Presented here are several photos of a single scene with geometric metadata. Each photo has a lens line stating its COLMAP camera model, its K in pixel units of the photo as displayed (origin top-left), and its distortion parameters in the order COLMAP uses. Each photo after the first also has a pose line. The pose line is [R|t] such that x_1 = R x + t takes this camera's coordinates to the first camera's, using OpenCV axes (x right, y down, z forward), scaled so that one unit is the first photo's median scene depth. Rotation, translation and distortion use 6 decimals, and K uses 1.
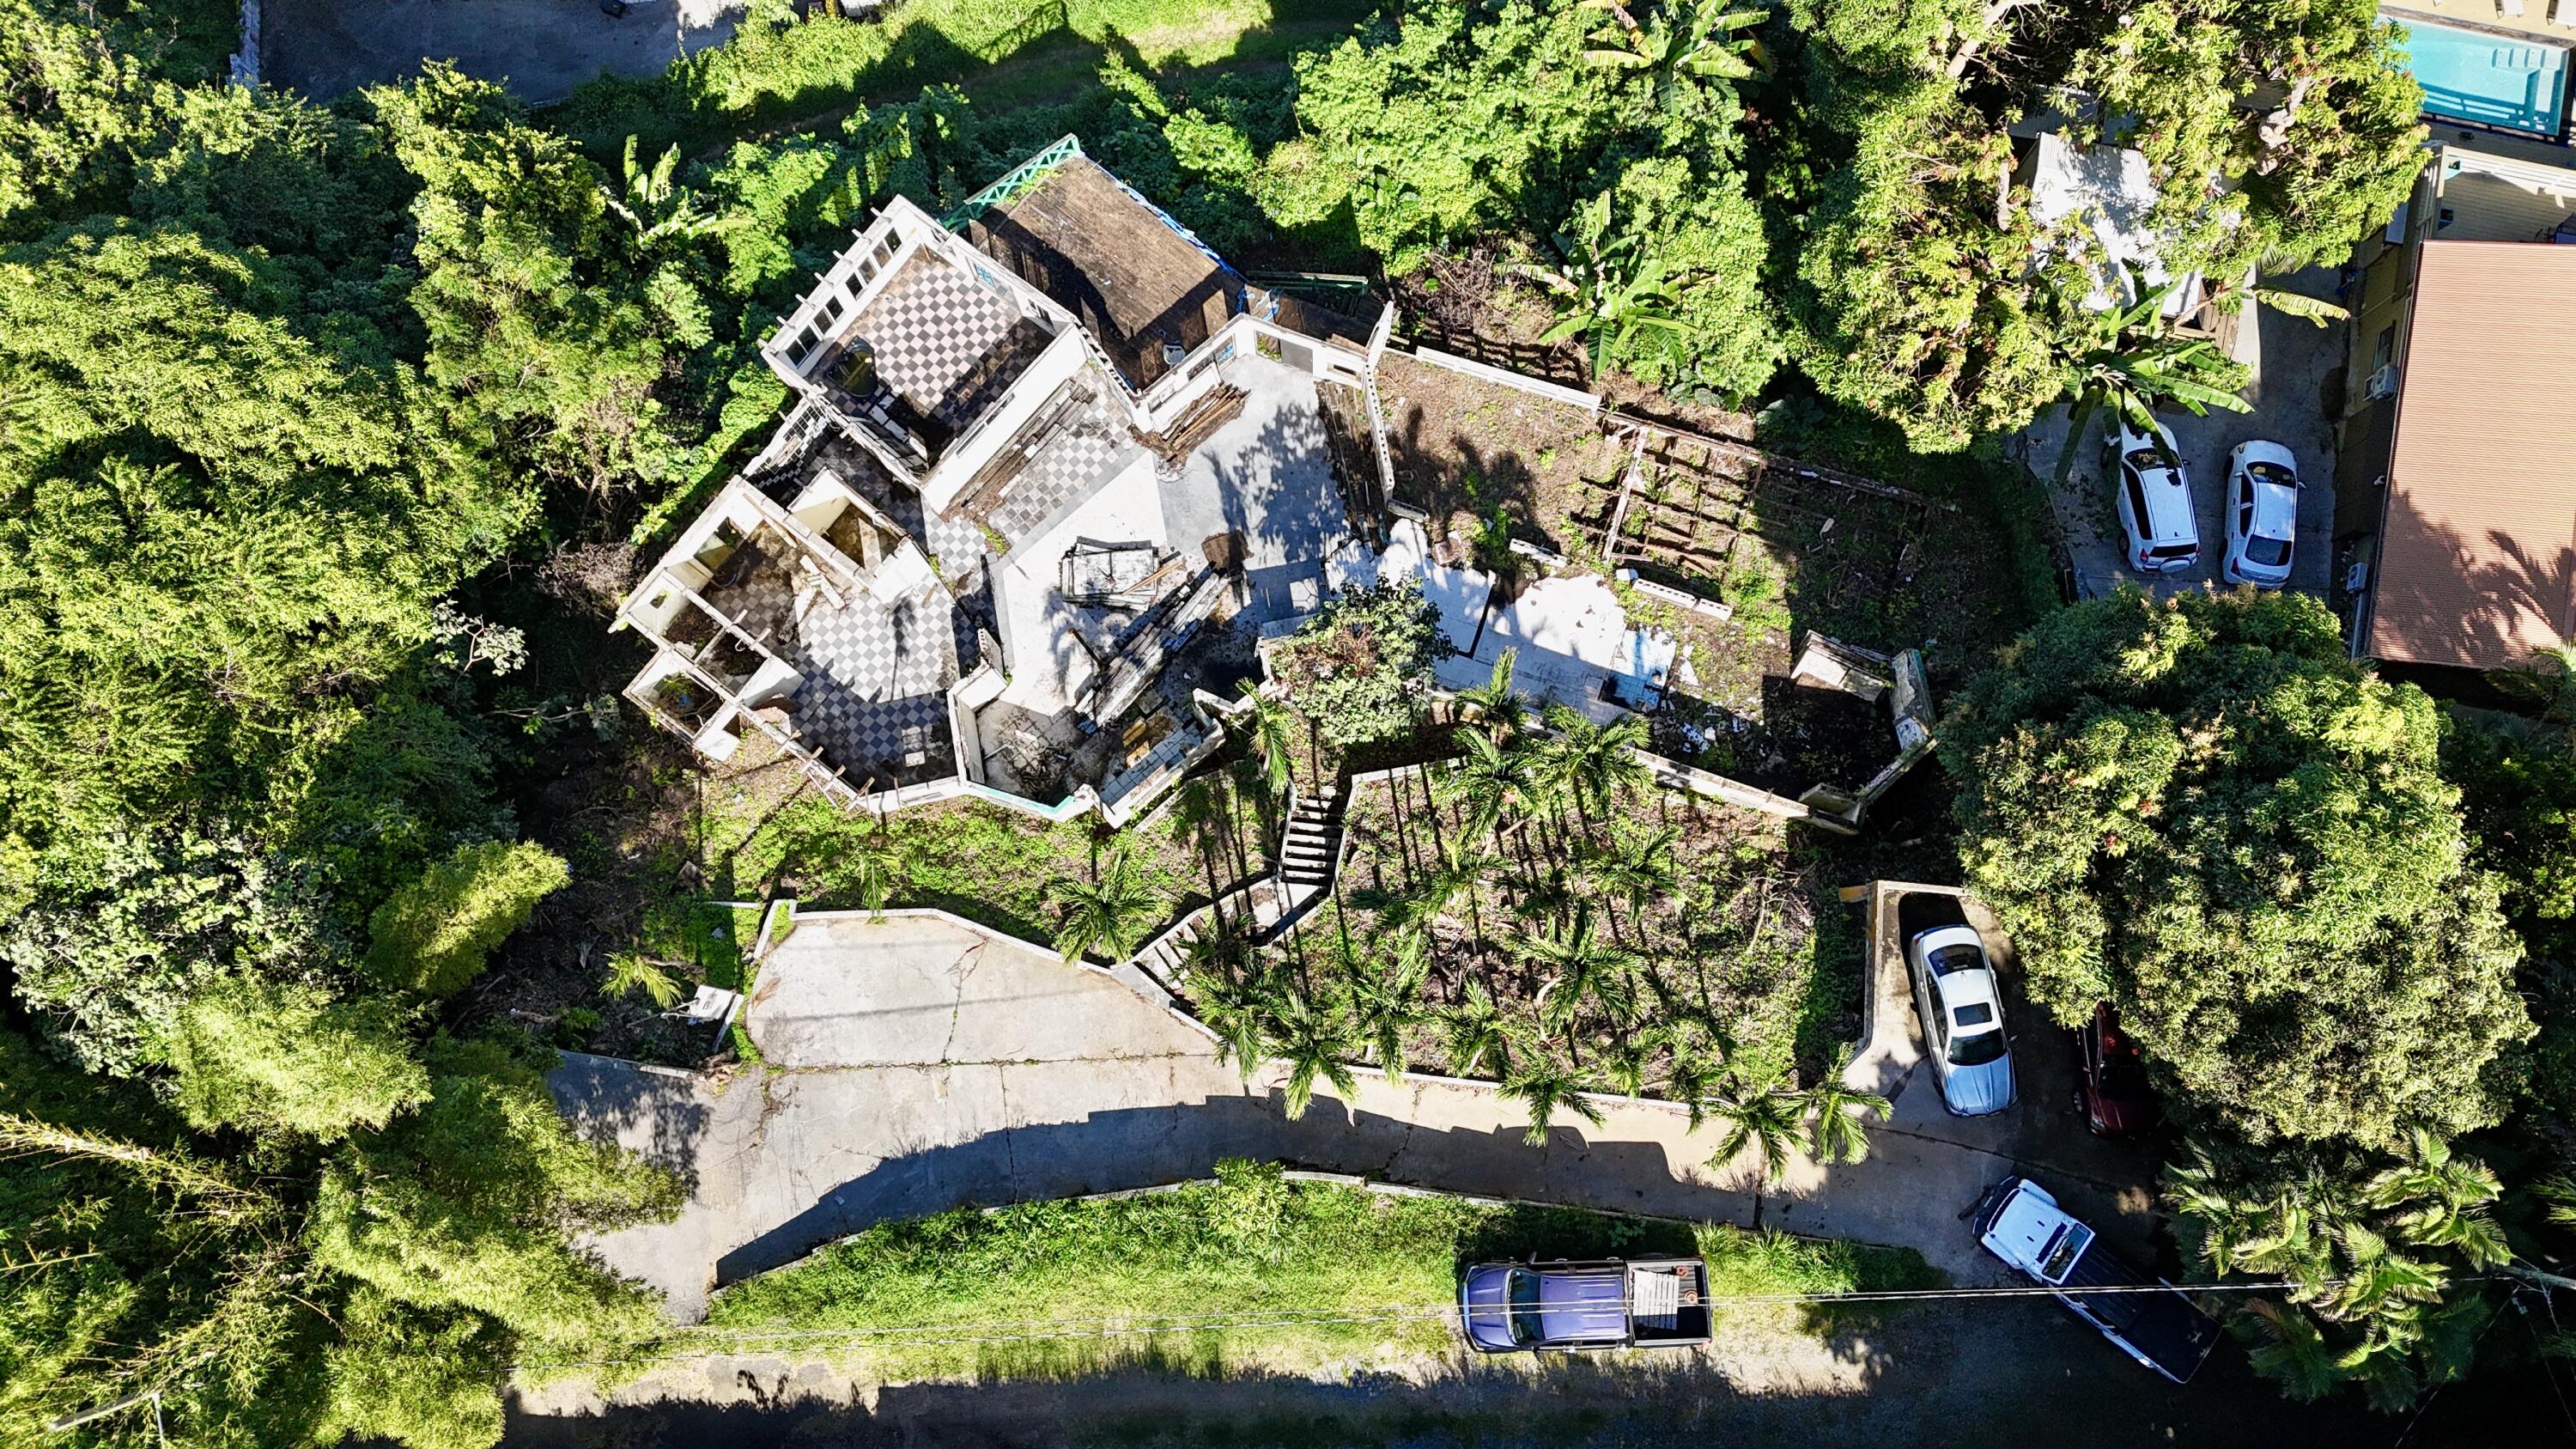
lens RADIAL K [[1886.8, 0, 1287.0], [0, 1886.8, 714.7], [0, 0, 1]] dist [0.061219, -0.056596]
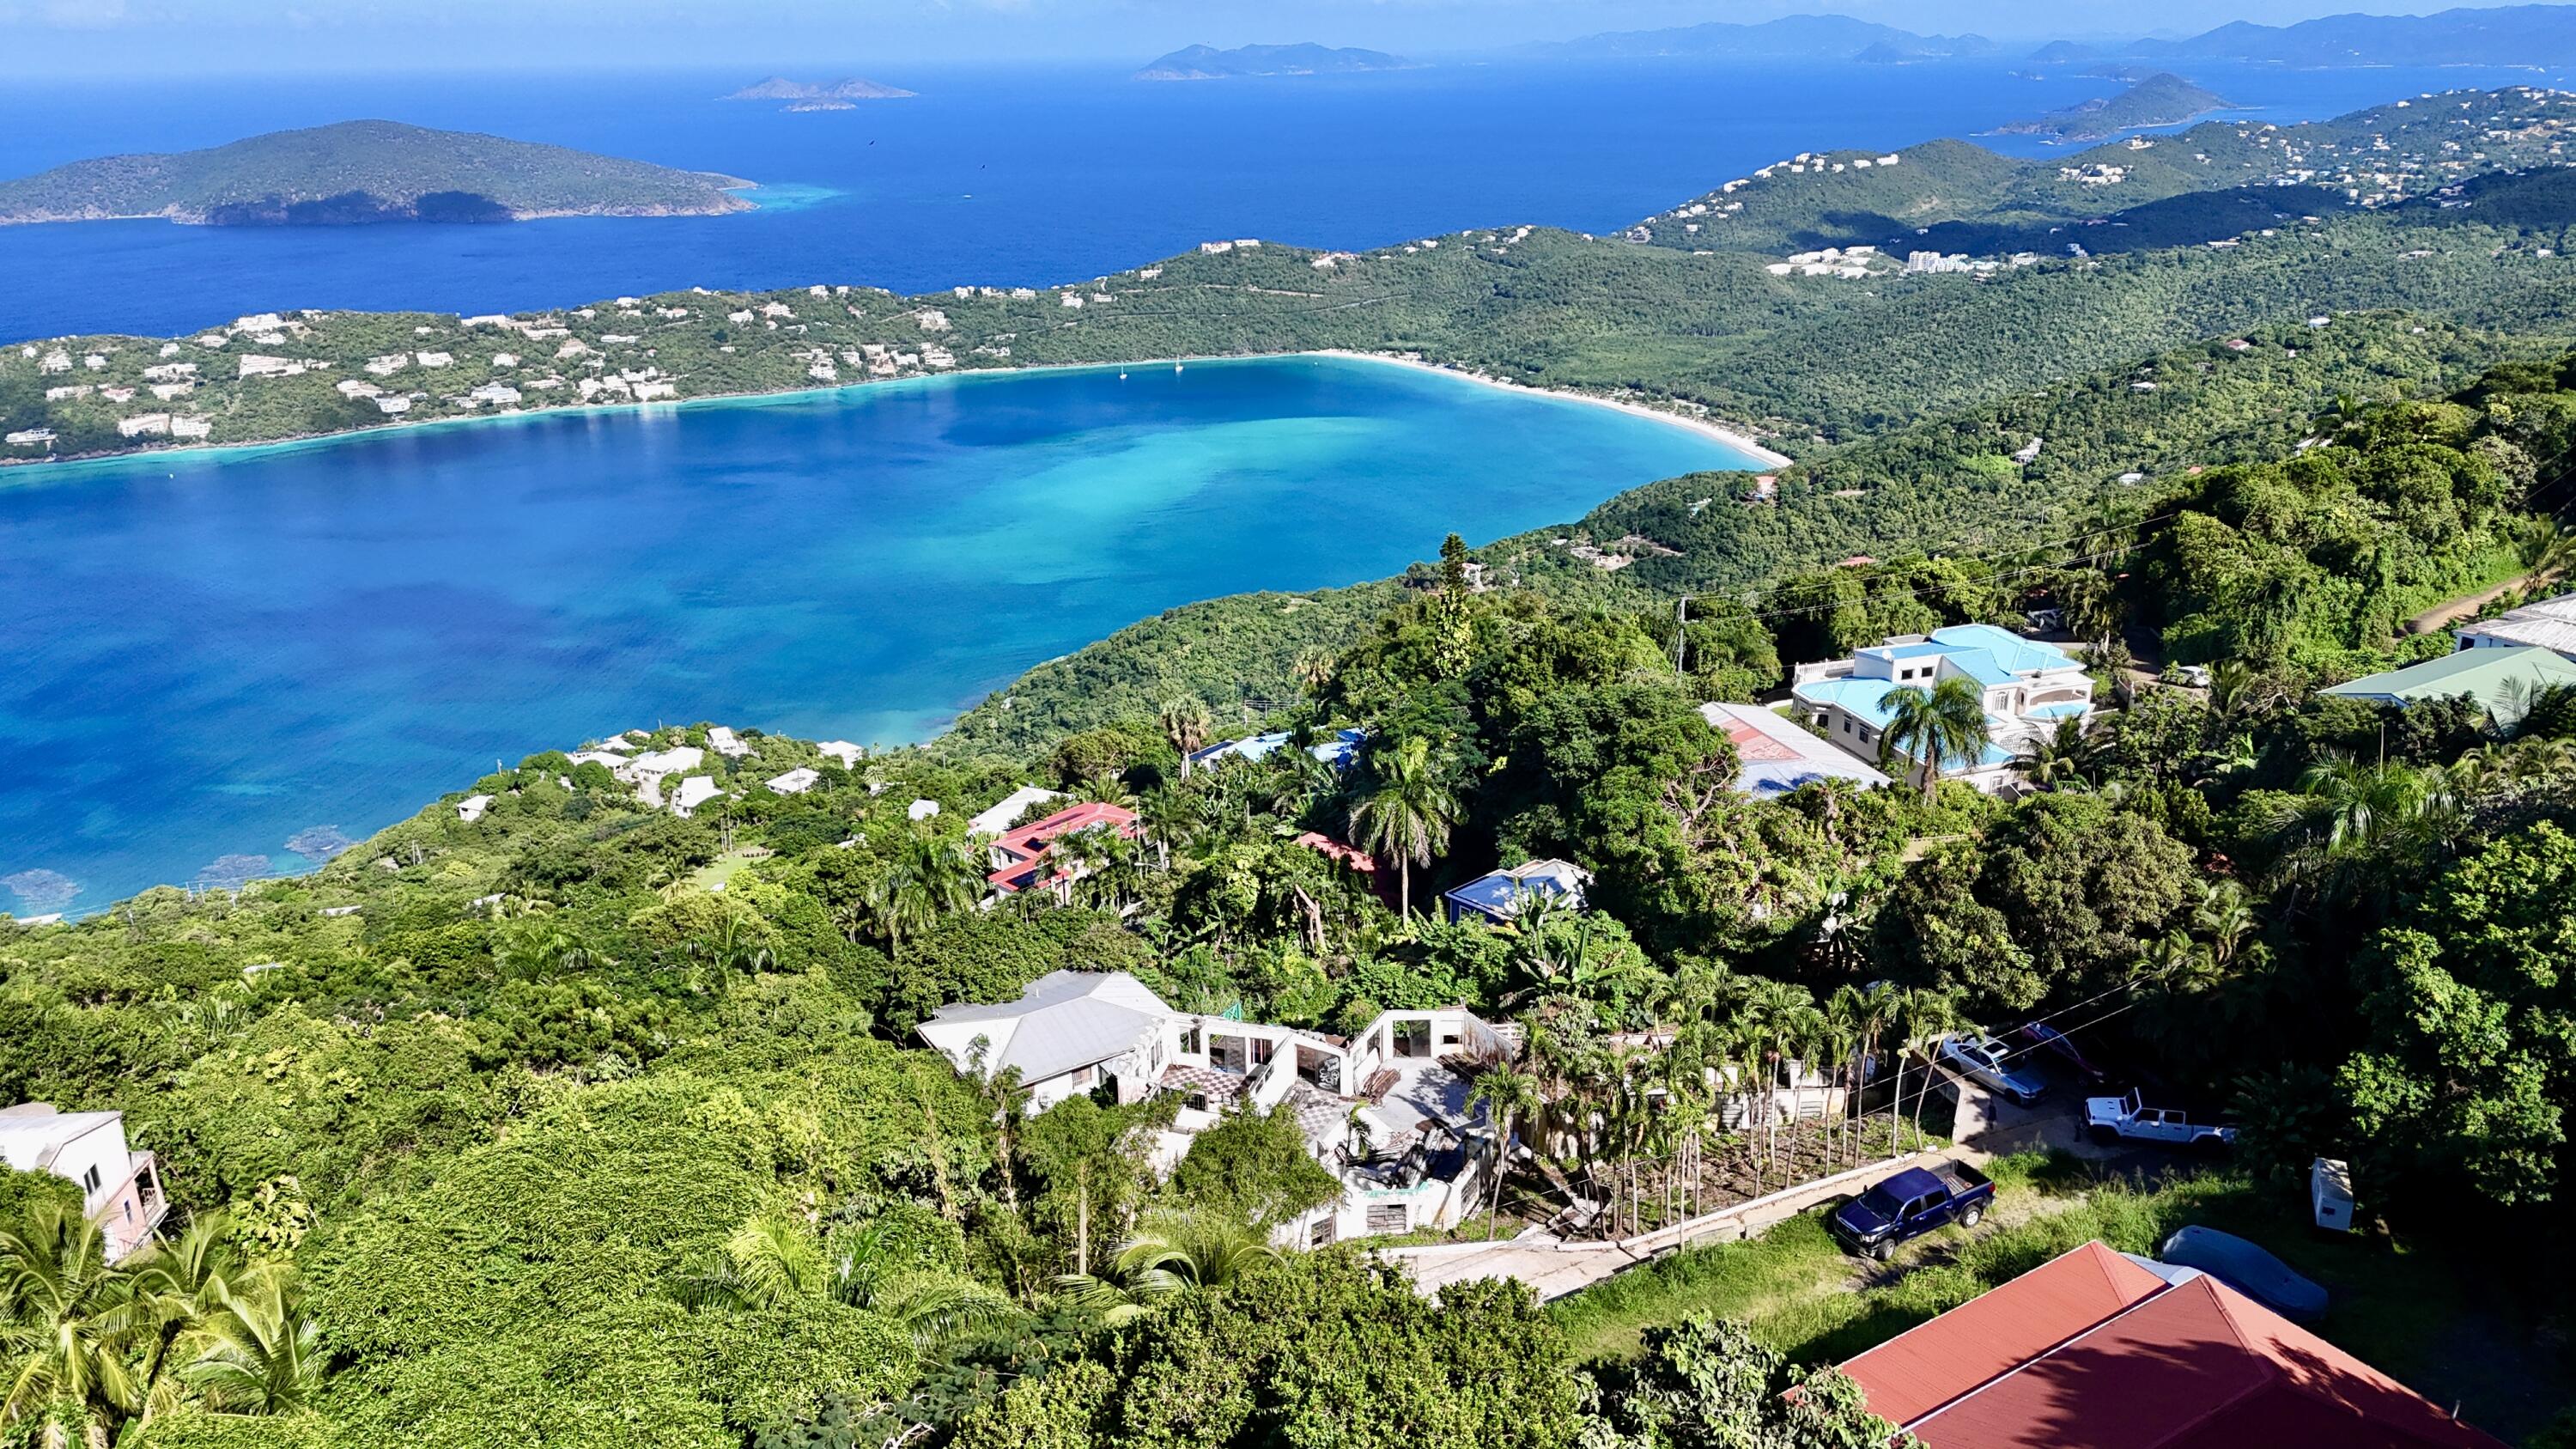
lens RADIAL K [[1886.8, 0, 1287.0], [0, 1886.8, 714.7], [0, 0, 1]] dist [0.061219, -0.056596]
pose [[0.931660, -0.128772, 0.339746, -0.617172], [0.357418, 0.492849, -0.793318, 0.918390], [-0.065286, 0.860534, 0.505193, -0.047151]]
